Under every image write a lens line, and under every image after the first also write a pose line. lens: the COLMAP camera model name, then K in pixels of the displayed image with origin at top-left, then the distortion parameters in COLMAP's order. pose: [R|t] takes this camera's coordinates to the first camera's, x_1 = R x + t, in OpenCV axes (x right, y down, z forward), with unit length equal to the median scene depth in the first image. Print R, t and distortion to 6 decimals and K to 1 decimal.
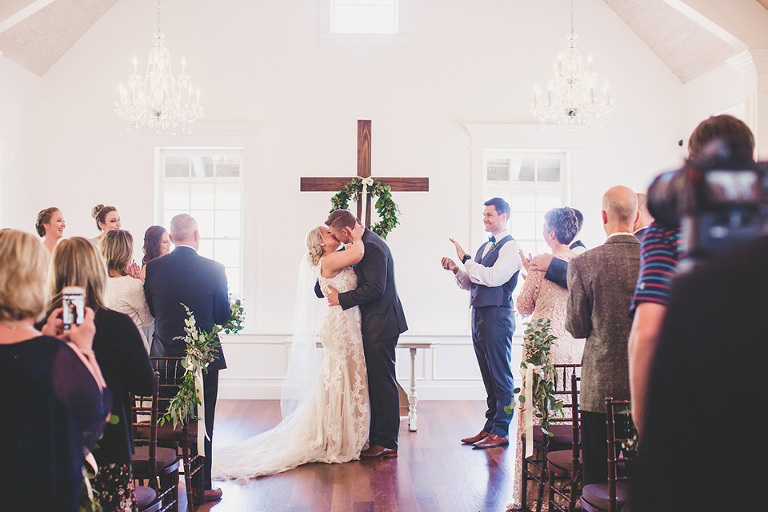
lens RADIAL K [[1375.1, 0, 384.0], [0, 1375.1, 256.3], [0, 0, 1]] dist [-0.042232, 0.000000]
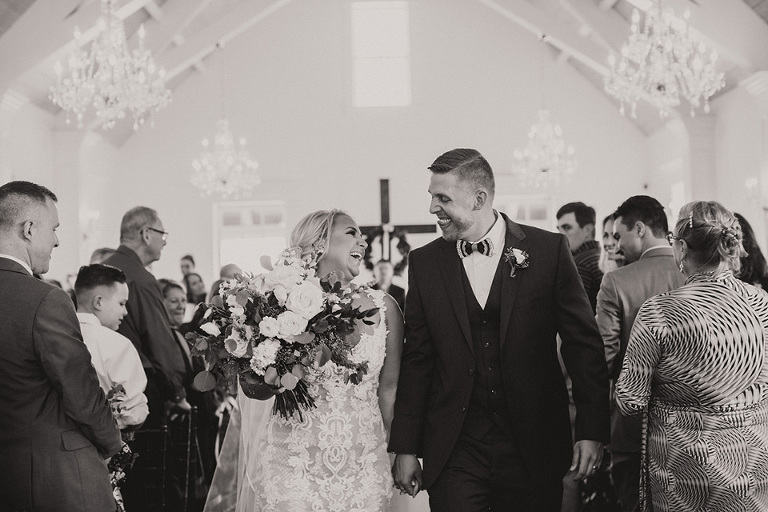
lens RADIAL K [[1375.1, 0, 384.1], [0, 1375.1, 255.1], [0, 0, 1]] dist [-0.042232, 0.000000]
pose [[0.999364, -0.030239, -0.018880, 0.007160], [0.029770, 0.999253, -0.024643, 0.000850], [0.019611, 0.024066, 0.999518, -0.252280]]
